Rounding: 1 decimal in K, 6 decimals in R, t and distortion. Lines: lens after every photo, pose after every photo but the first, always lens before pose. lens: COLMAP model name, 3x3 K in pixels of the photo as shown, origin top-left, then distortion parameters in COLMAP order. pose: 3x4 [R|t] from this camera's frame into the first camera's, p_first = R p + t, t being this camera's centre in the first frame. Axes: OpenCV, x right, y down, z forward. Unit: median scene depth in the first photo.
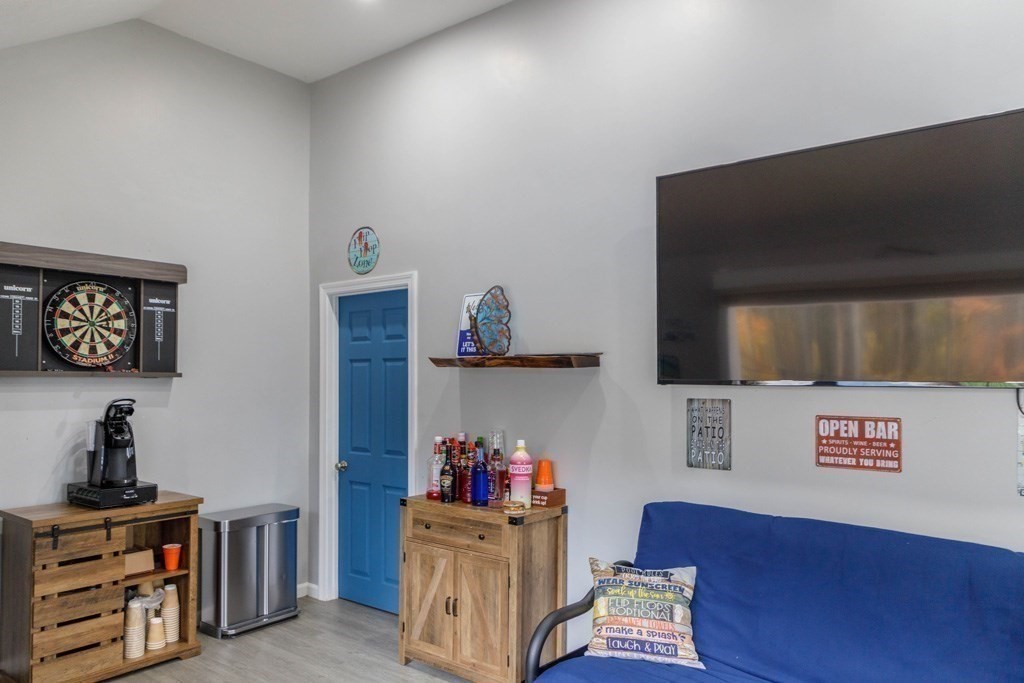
lens RADIAL K [[741.2, 0, 511.2], [0, 741.2, 345.1], [0, 0, 1]] dist [0.008398, -0.000403]
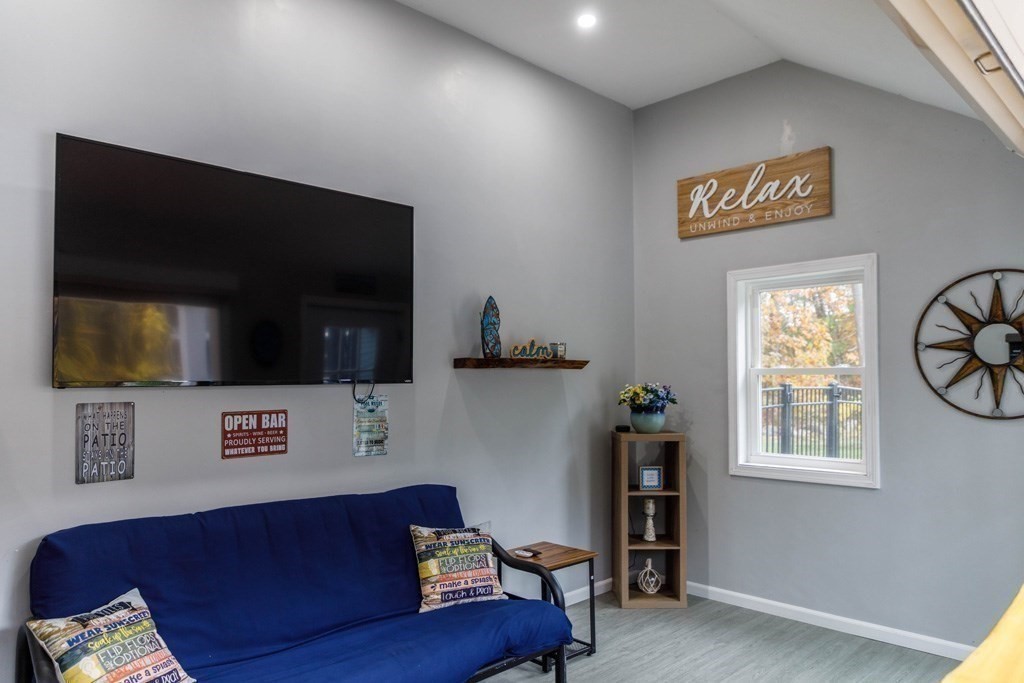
lens RADIAL K [[693.1, 0, 511.2], [0, 693.1, 344.2], [0, 0, 1]] dist [0.006118, 0.002273]
pose [[0.124401, 0.043212, 0.991291, -0.567474], [-0.033482, 0.998665, -0.039331, 0.021130], [-0.991667, -0.028297, 0.125682, 0.466755]]
